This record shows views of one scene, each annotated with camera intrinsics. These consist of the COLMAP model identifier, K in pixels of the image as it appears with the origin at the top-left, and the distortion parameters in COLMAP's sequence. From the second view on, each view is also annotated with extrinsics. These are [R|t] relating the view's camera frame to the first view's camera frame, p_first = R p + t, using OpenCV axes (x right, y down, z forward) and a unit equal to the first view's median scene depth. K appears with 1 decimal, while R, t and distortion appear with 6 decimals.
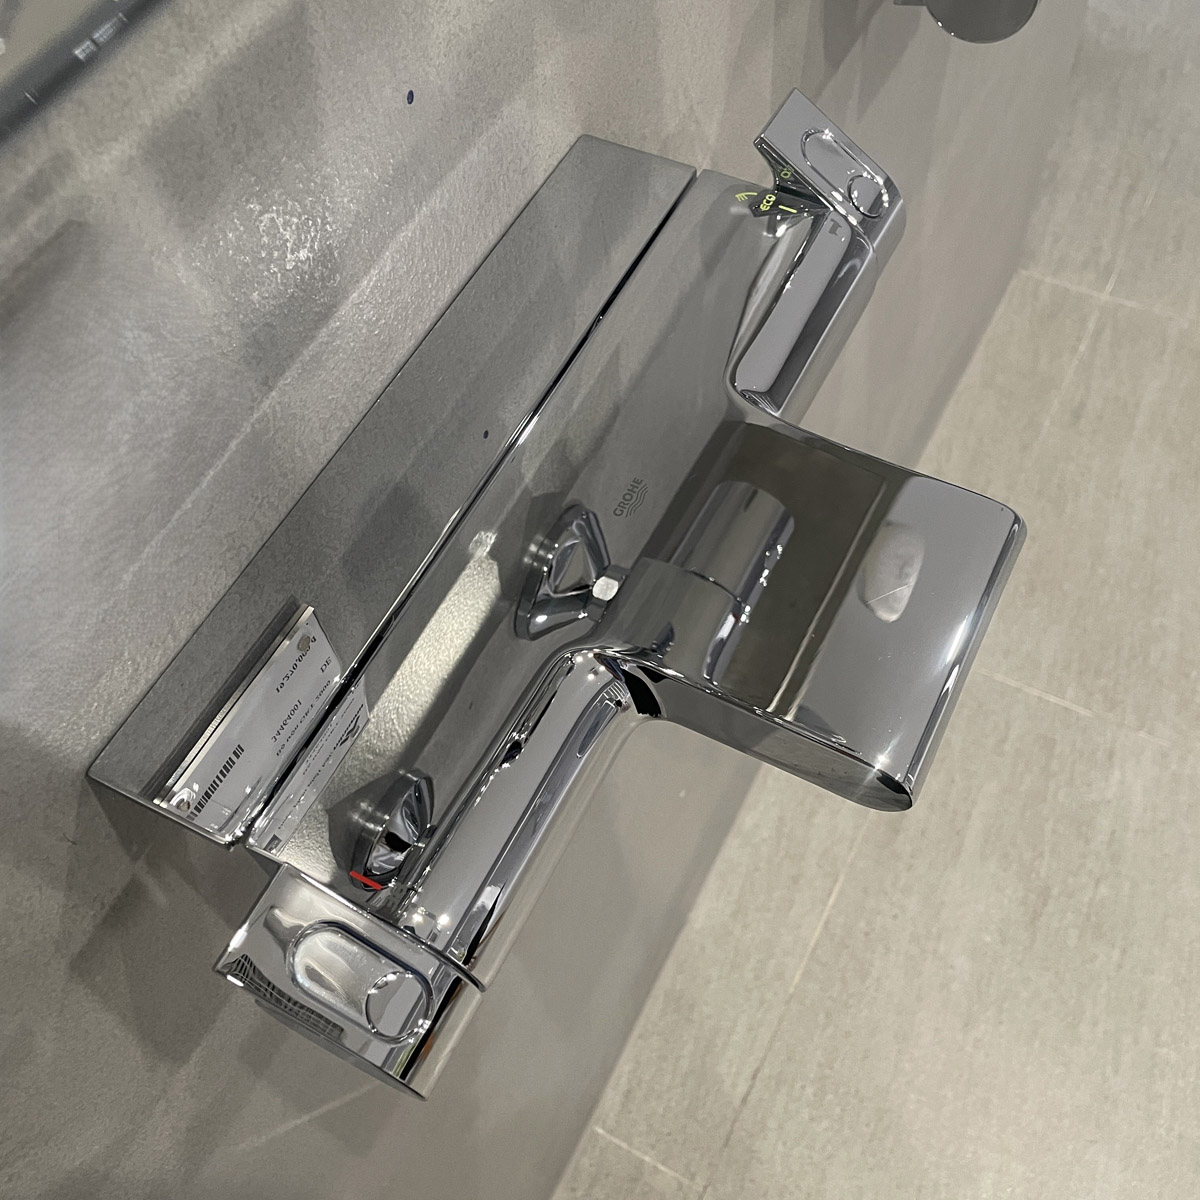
lens RADIAL K [[1267.2, 0, 600.0], [0, 1267.2, 600.0], [0, 0, 1]] dist [0.012983, -0.005348]
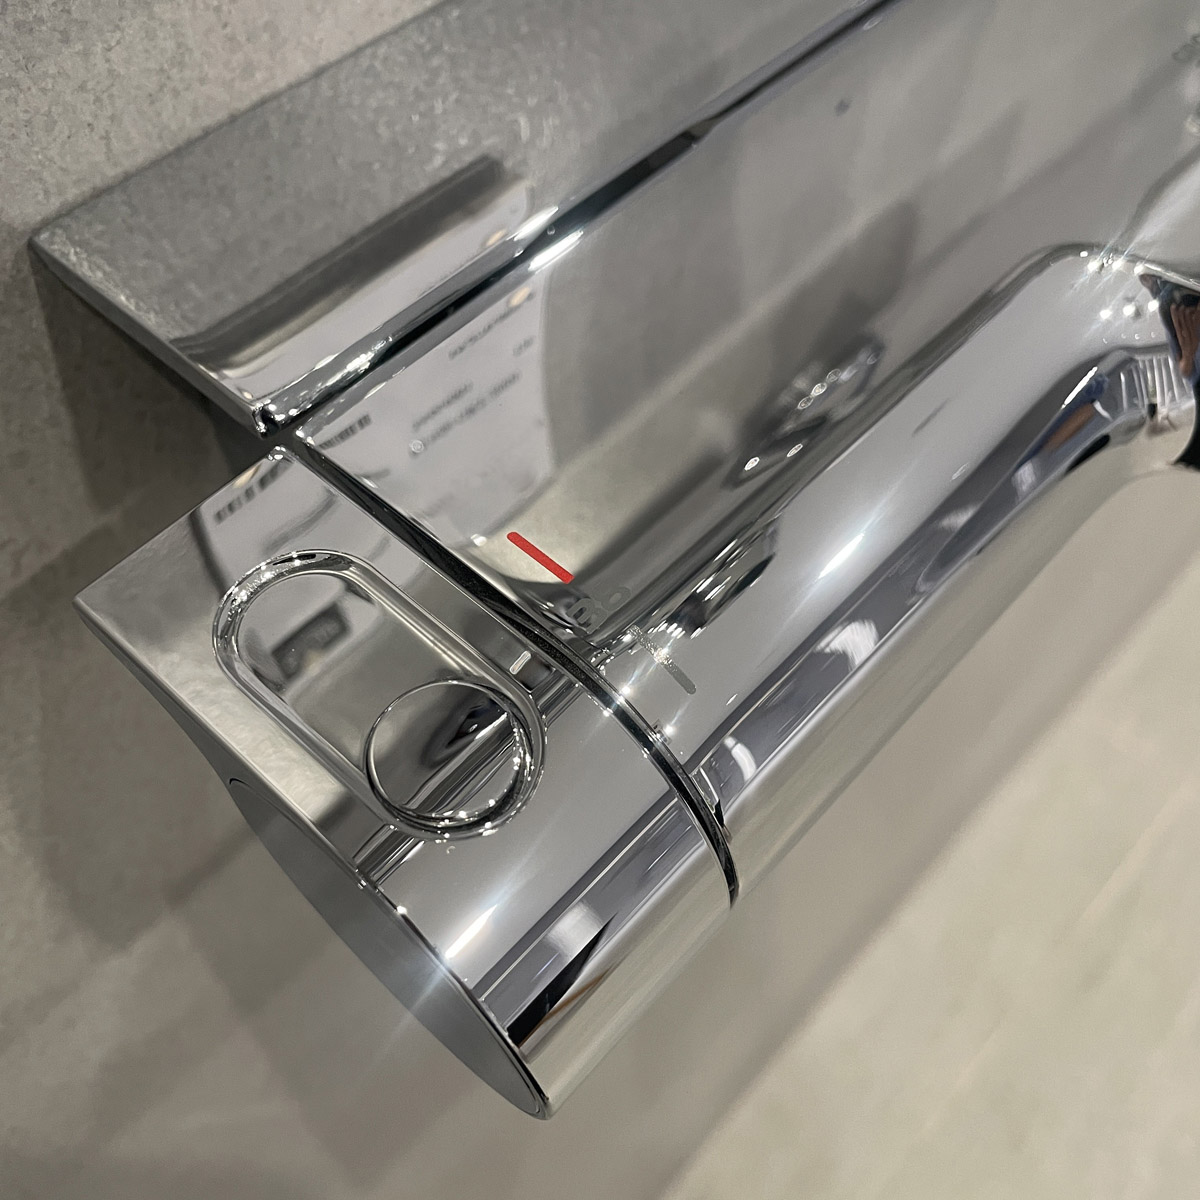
lens RADIAL K [[1267.2, 0, 600.0], [0, 1267.2, 600.0], [0, 0, 1]] dist [0.012983, -0.005348]
pose [[0.964668, 0.237276, -0.114524, -0.099192], [-0.244550, 0.968126, -0.054108, 0.218867], [0.098035, 0.080203, 0.991946, 0.502803]]
